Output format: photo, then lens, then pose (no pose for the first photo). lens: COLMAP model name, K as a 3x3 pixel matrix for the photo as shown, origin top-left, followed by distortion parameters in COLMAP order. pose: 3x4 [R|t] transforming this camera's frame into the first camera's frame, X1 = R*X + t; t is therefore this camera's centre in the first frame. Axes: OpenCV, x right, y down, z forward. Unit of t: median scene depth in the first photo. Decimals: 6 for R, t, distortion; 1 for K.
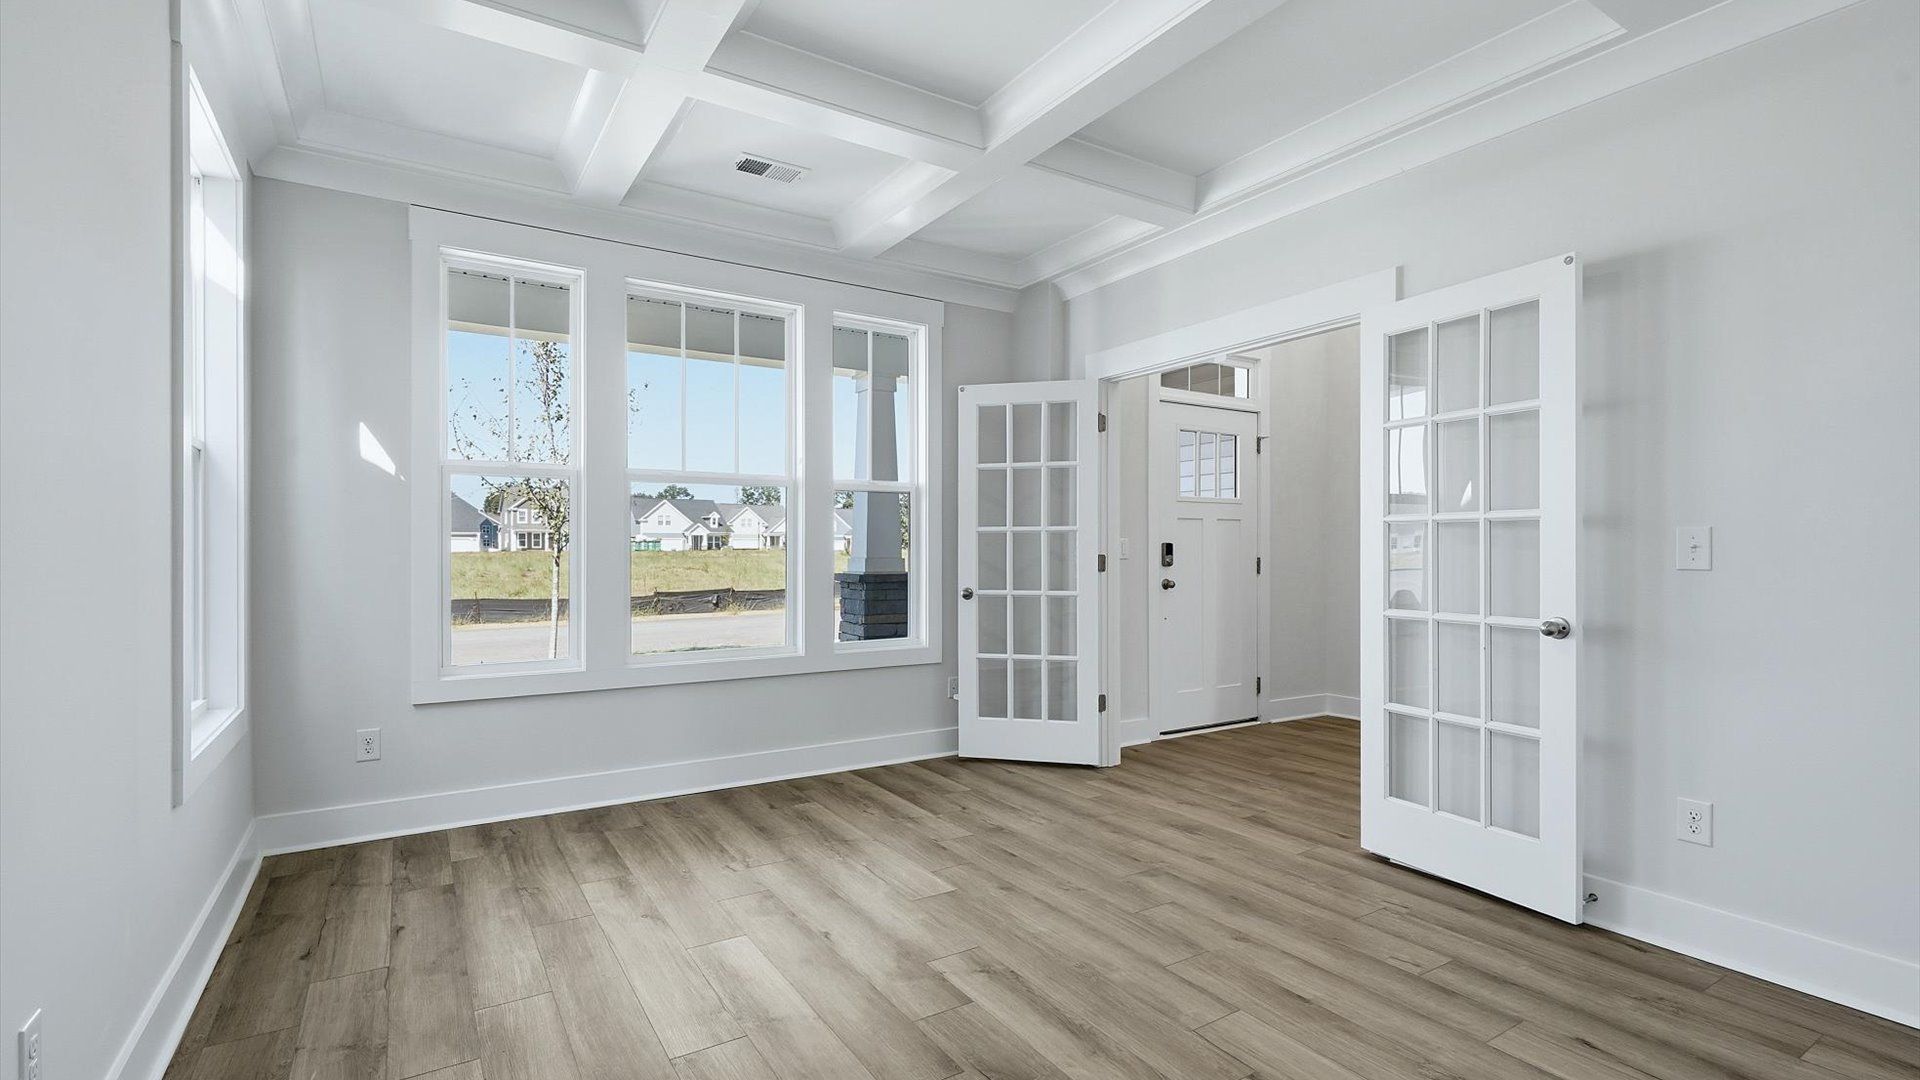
lens RADIAL K [[867.5, 0, 964.5], [0, 867.5, 535.3], [0, 0, 1]] dist [-0.005608, -0.001618]
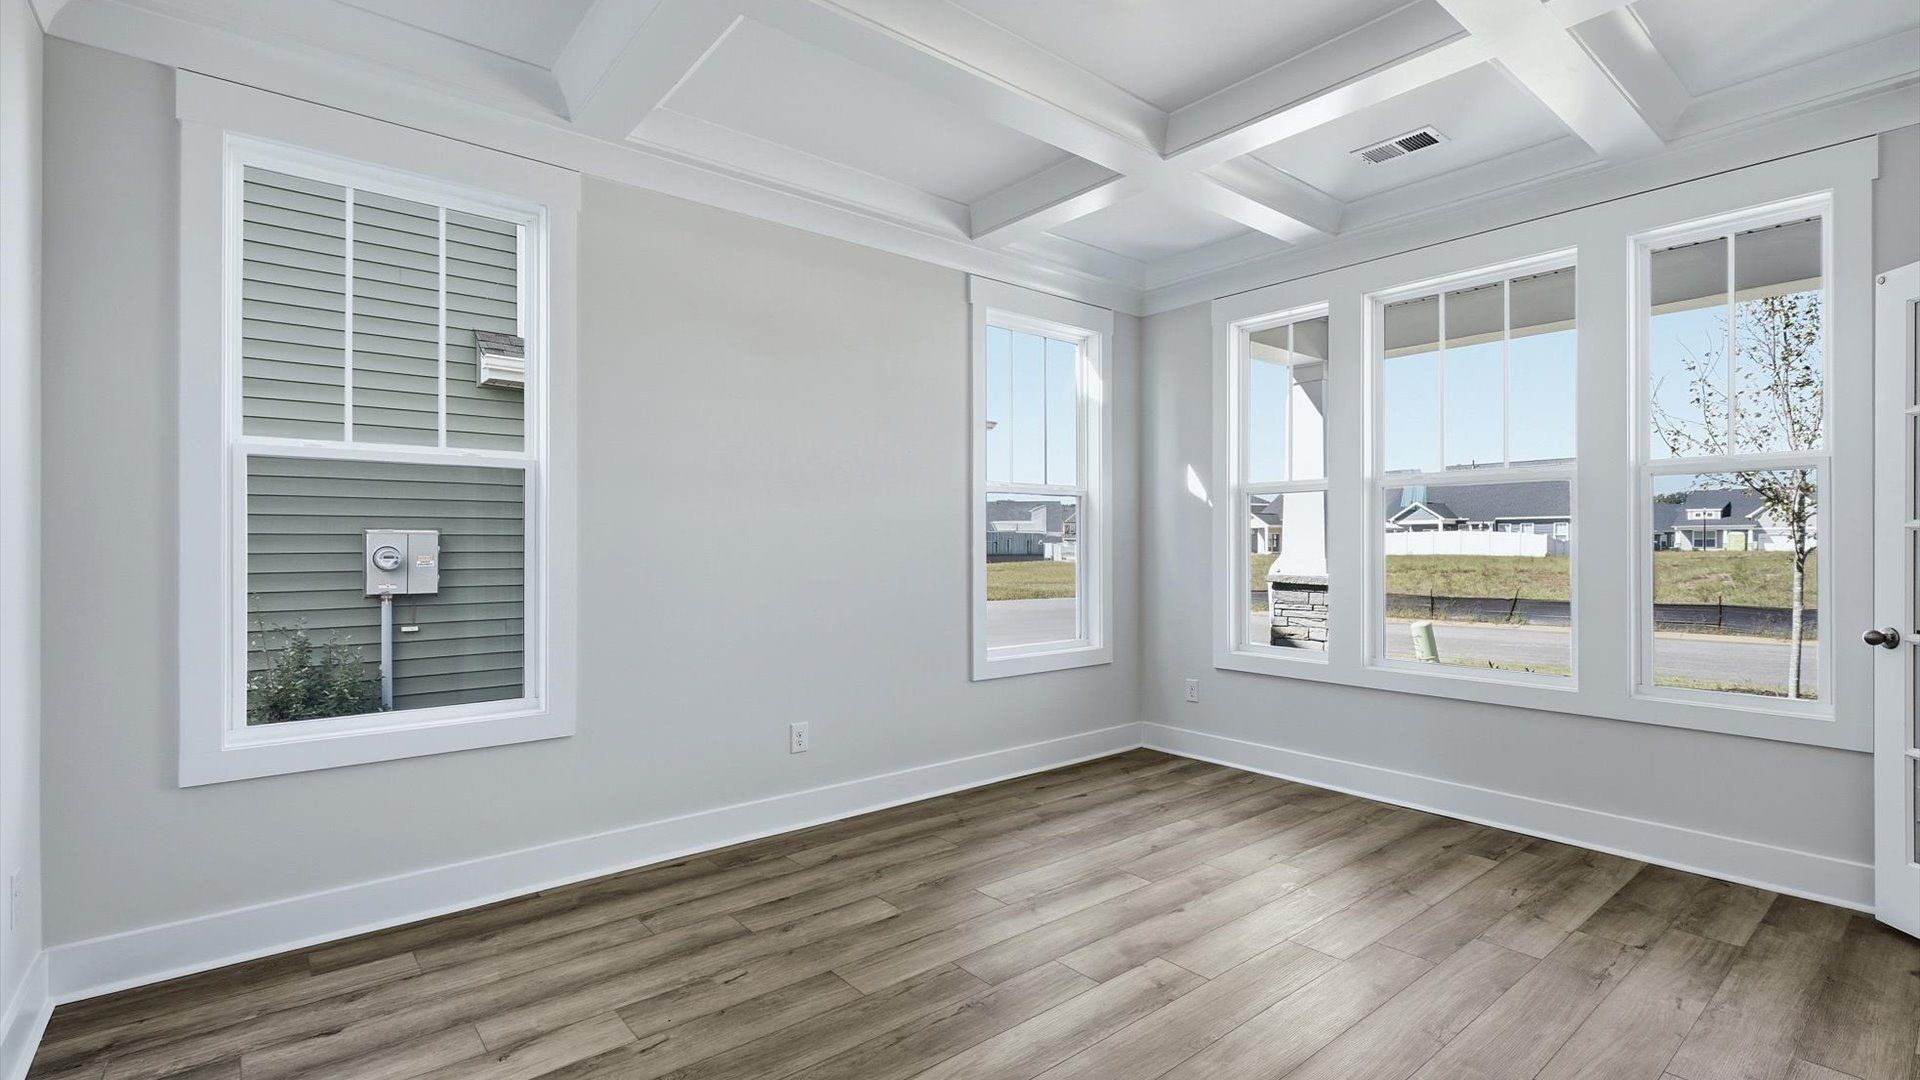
lens RADIAL K [[867.5, 0, 967.1], [0, 867.5, 546.8], [0, 0, 1]] dist [-0.005608, -0.001618]
pose [[0.115381, 0.000637, -0.993321, 0.620576], [0.015760, 0.999873, 0.002472, -0.004654], [0.993196, -0.015940, 0.115356, 0.423773]]
